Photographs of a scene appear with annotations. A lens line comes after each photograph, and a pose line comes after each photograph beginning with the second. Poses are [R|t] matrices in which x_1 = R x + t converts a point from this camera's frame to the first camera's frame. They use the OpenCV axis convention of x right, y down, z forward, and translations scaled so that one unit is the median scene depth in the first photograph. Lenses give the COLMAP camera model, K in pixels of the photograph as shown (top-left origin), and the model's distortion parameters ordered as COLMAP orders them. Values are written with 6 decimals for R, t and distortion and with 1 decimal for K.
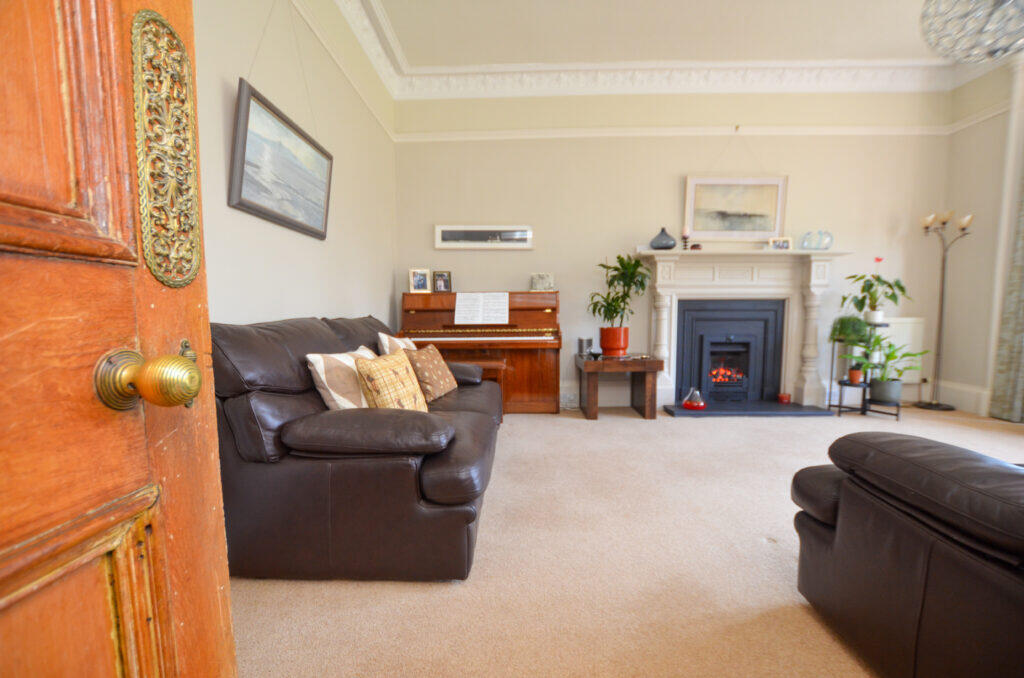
lens RADIAL K [[463.6, 0, 515.8], [0, 463.6, 353.2], [0, 0, 1]] dist [-0.028711, 0.003249]
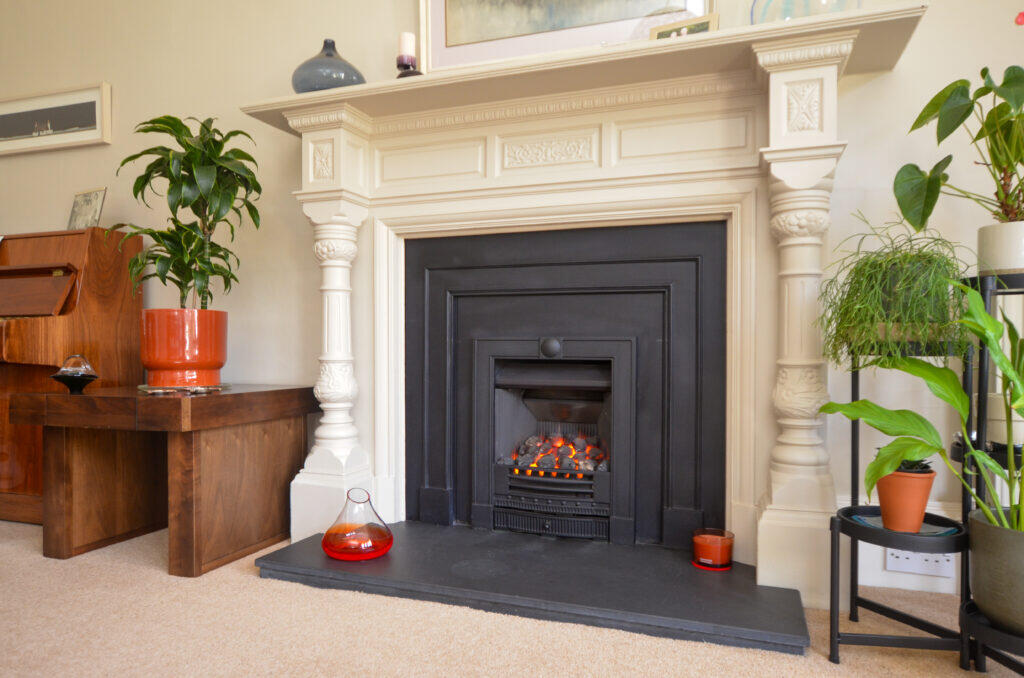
lens RADIAL K [[653.3, 0, 529.0], [0, 653.3, 357.7], [0, 0, 1]] dist [-0.009289, 0.000877]
pose [[0.943159, 0.008162, -0.332242, 0.655869], [-0.034203, 0.996774, -0.072605, 0.010746], [0.330578, 0.079842, 0.940395, 0.598473]]
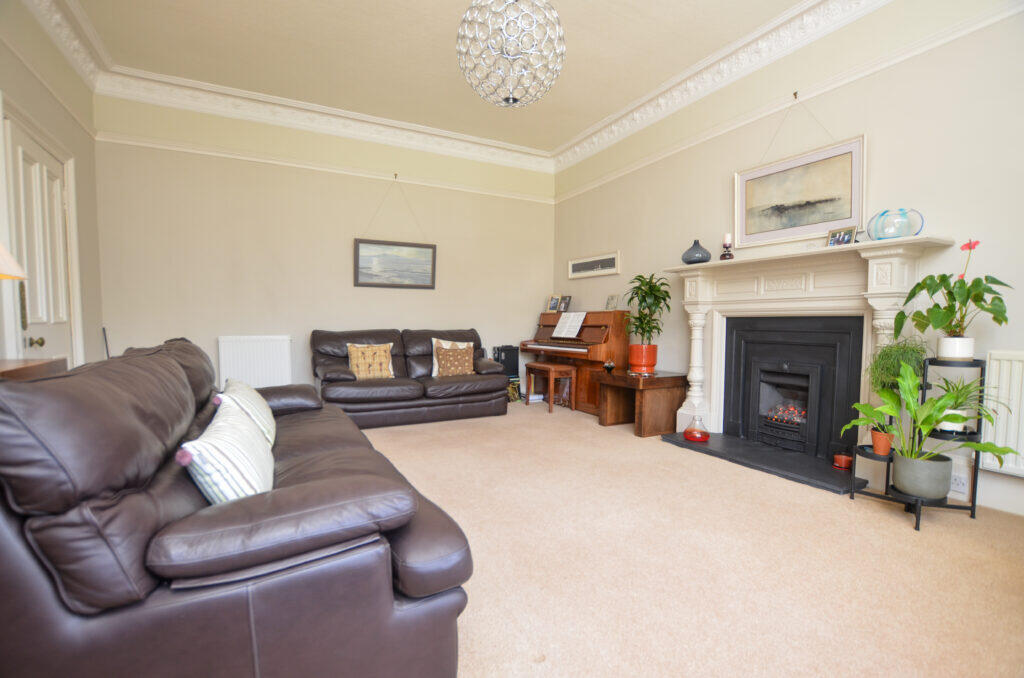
lens RADIAL K [[501.8, 0, 518.8], [0, 501.8, 352.7], [0, 0, 1]] dist [-0.020637, -0.000087]
pose [[0.459462, 0.061895, -0.886038, 1.079725], [-0.084877, 0.996063, 0.025567, -0.043374], [0.884133, 0.063457, 0.462907, 0.239925]]
